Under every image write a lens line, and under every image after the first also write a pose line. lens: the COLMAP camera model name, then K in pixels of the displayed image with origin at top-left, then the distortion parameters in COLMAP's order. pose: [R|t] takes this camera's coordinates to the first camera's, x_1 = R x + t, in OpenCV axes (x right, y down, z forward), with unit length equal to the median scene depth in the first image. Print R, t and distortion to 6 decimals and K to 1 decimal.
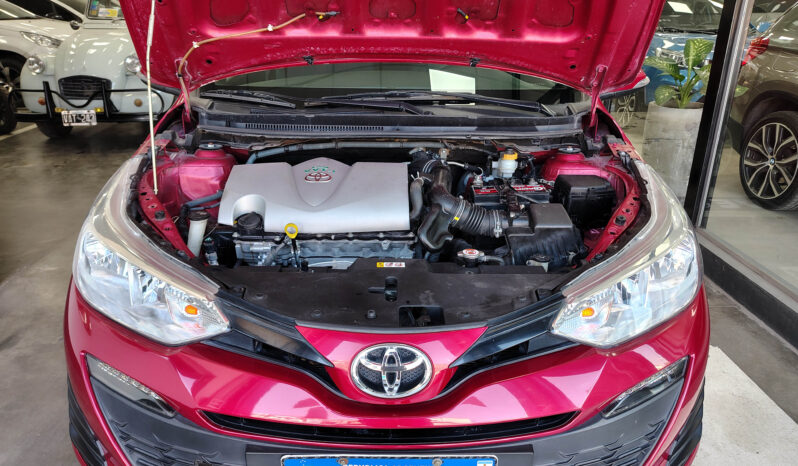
lens RADIAL K [[556.1, 0, 397.5], [0, 556.1, 235.4], [0, 0, 1]] dist [0.033453, -0.034113]
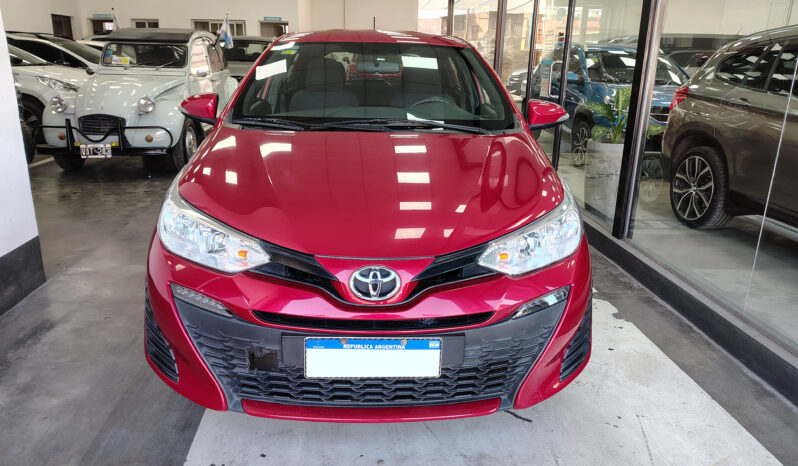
lens RADIAL K [[556.1, 0, 398.3], [0, 556.1, 230.9], [0, 0, 1]] dist [0.033453, -0.034113]
pose [[0.999439, 0.001462, 0.033459, 0.000691], [0.001474, 0.996159, -0.087556, 0.061904], [-0.033458, 0.087556, 0.995598, -0.157154]]
